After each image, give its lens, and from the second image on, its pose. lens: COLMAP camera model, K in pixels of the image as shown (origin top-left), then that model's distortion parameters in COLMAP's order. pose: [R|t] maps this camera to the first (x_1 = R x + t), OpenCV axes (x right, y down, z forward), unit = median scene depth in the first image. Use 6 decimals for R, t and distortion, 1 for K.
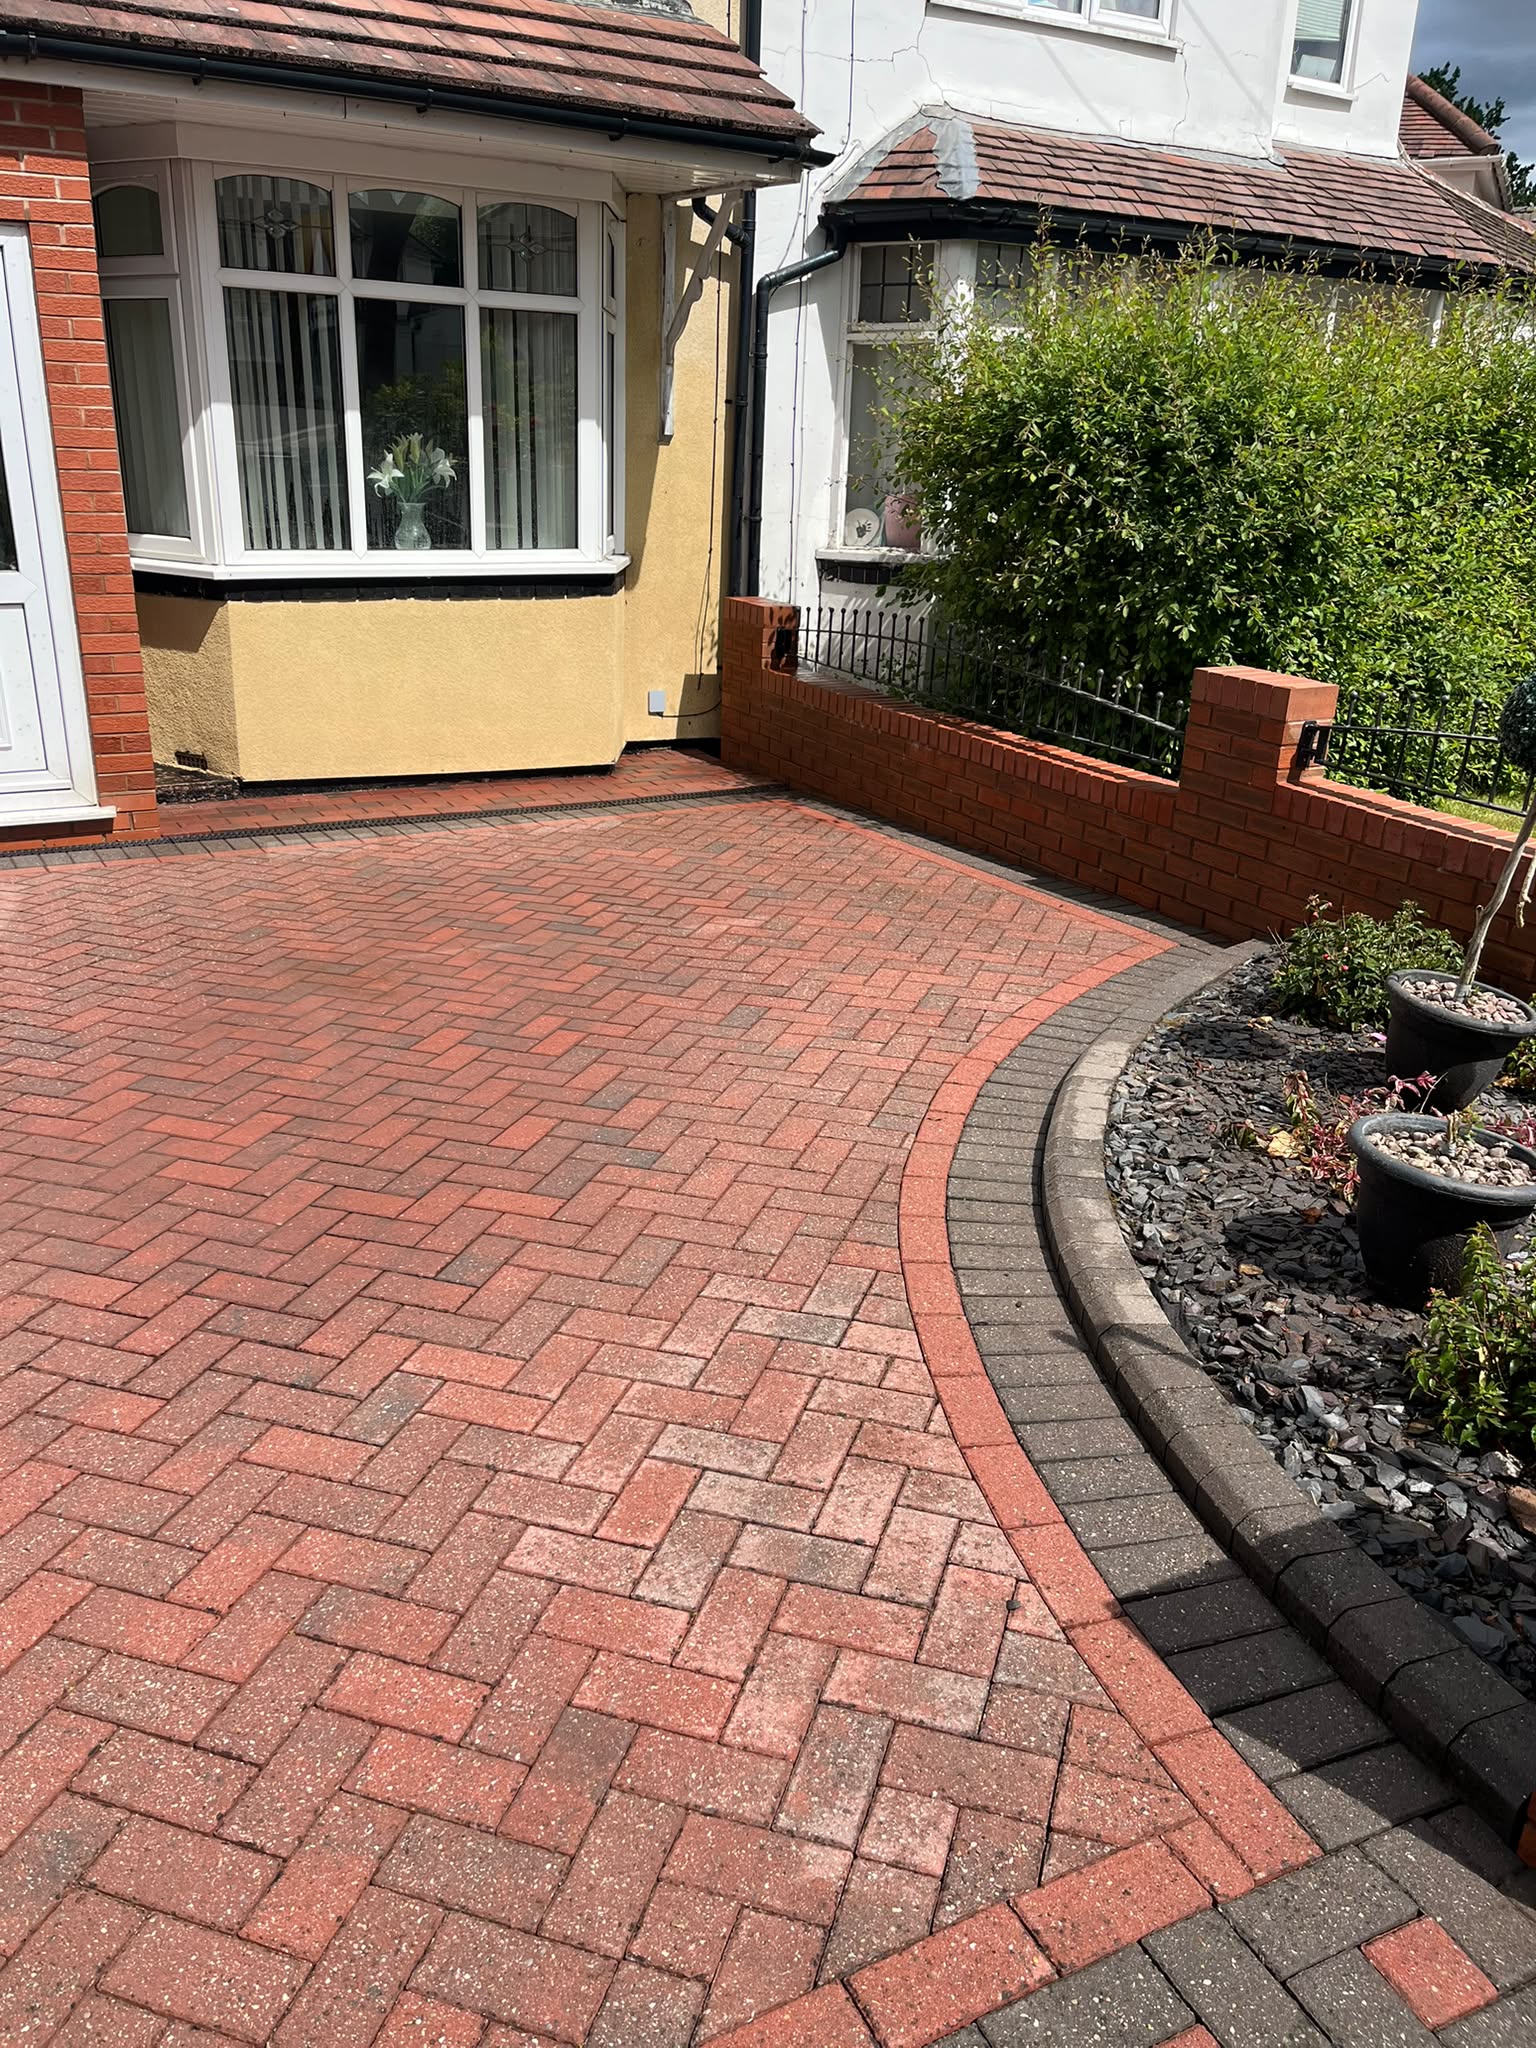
lens RADIAL K [[1555.5, 0, 742.5], [0, 1555.5, 1027.3], [0, 0, 1]] dist [0.046533, -0.042702]
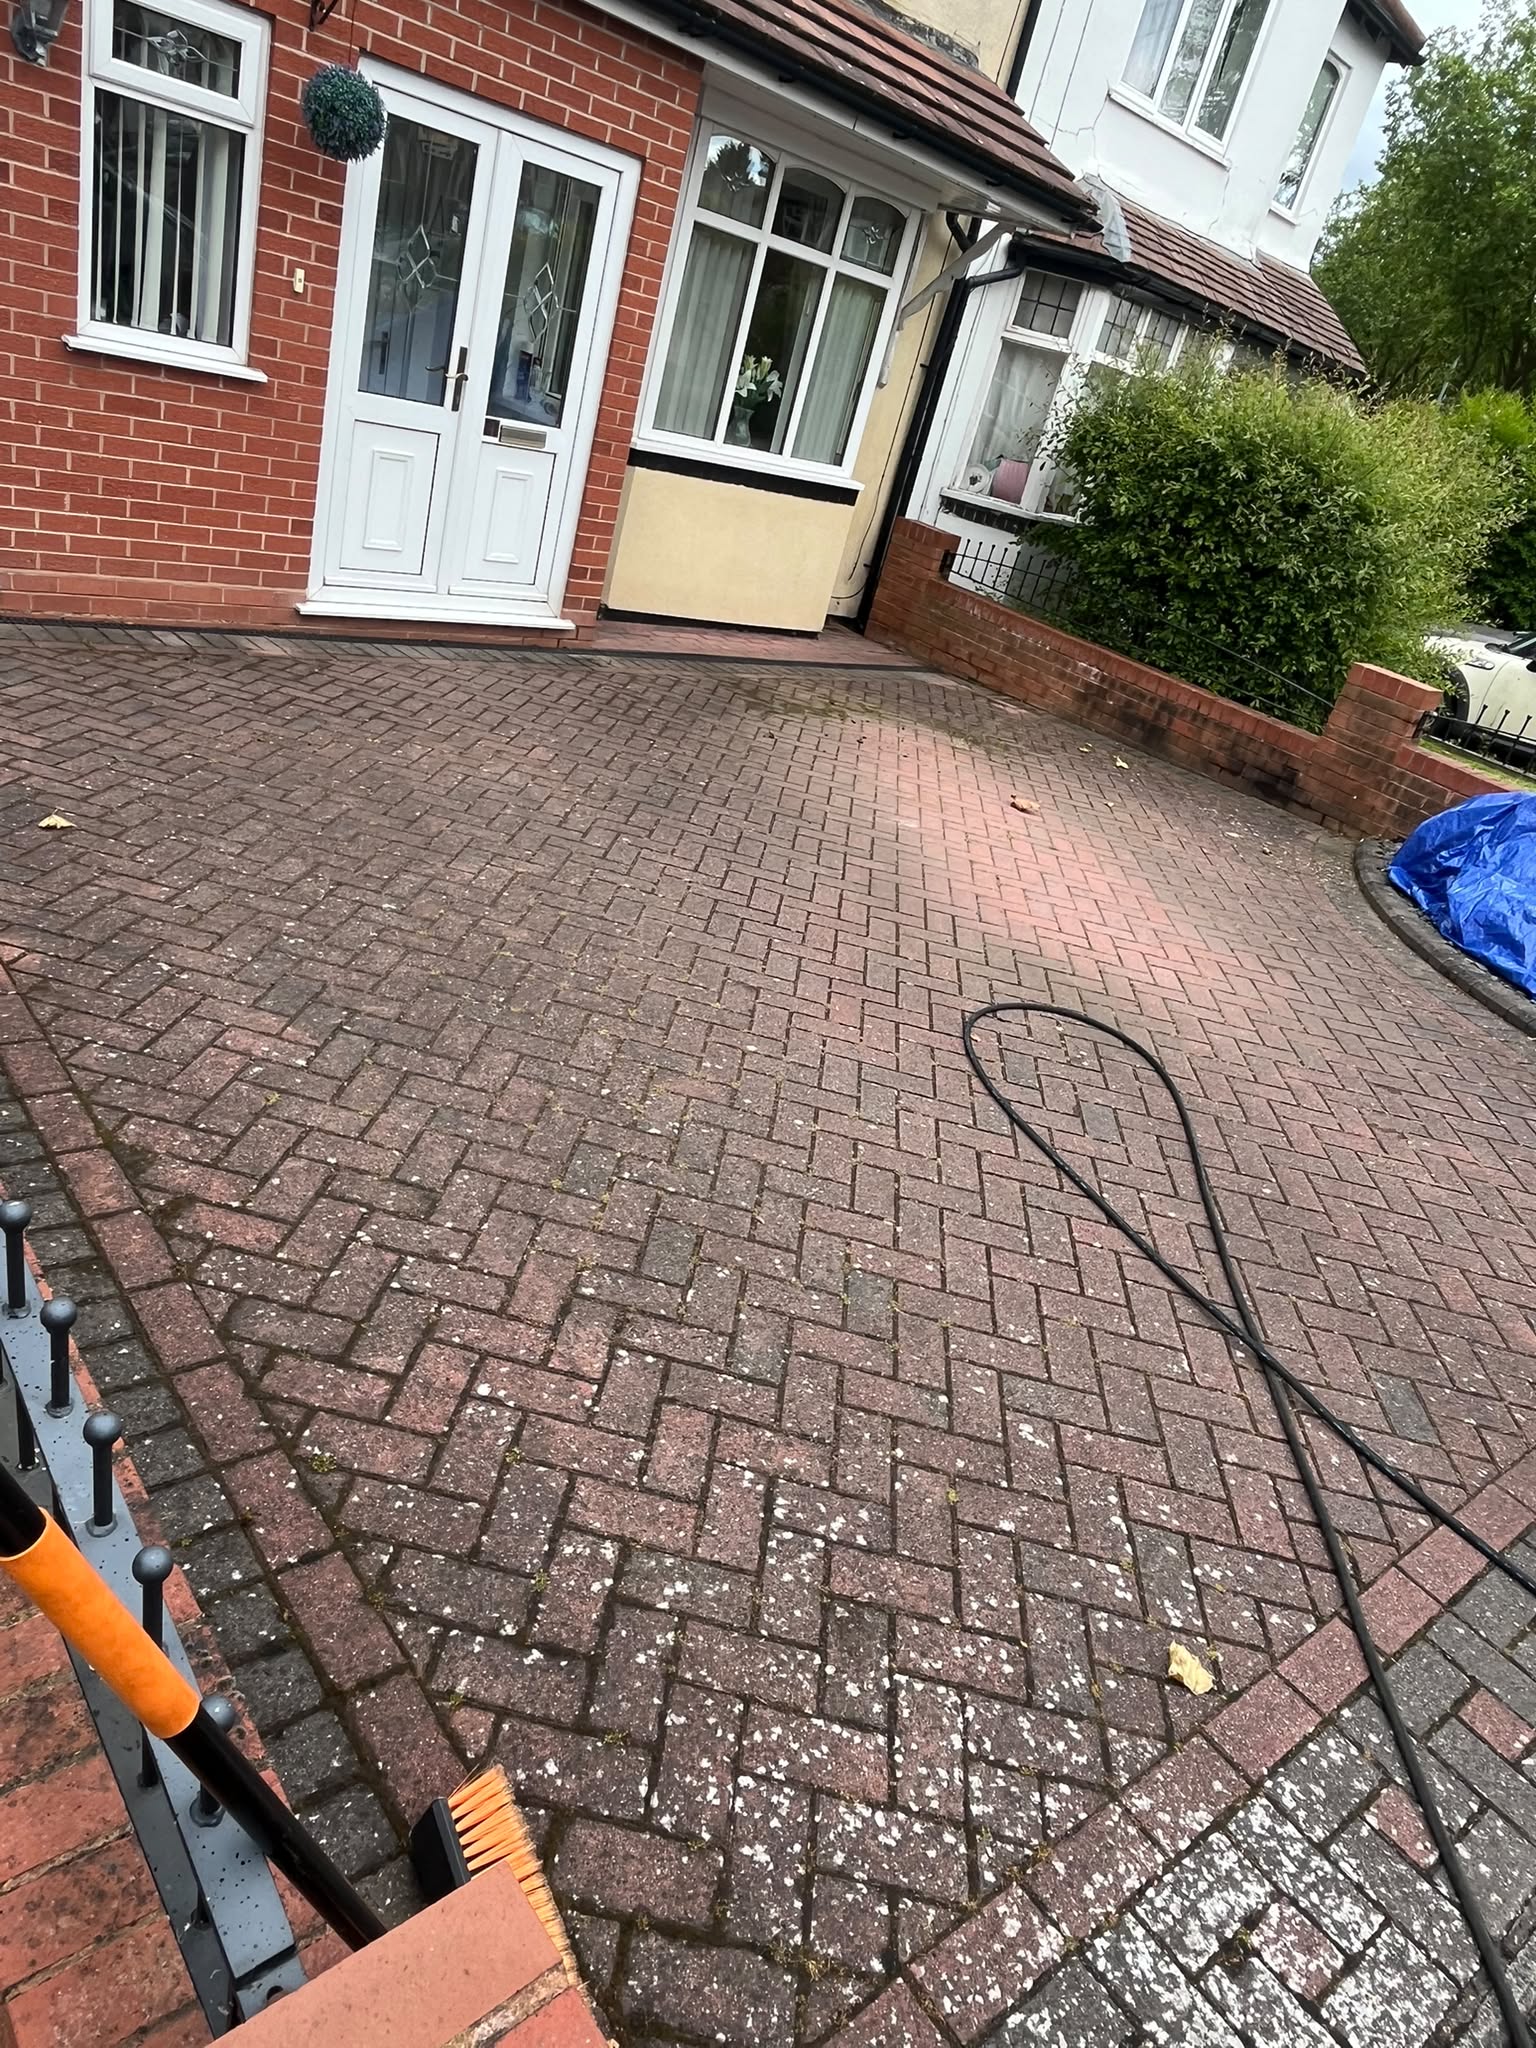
lens RADIAL K [[1304.1, 0, 740.2], [0, 1304.1, 1011.3], [0, 0, 1]] dist [-0.000688, -0.002757]
pose [[0.954521, 0.092953, 0.283284, -0.489565], [-0.133716, 0.982706, 0.128100, 0.020099], [-0.266477, -0.160154, 0.950442, -0.114893]]
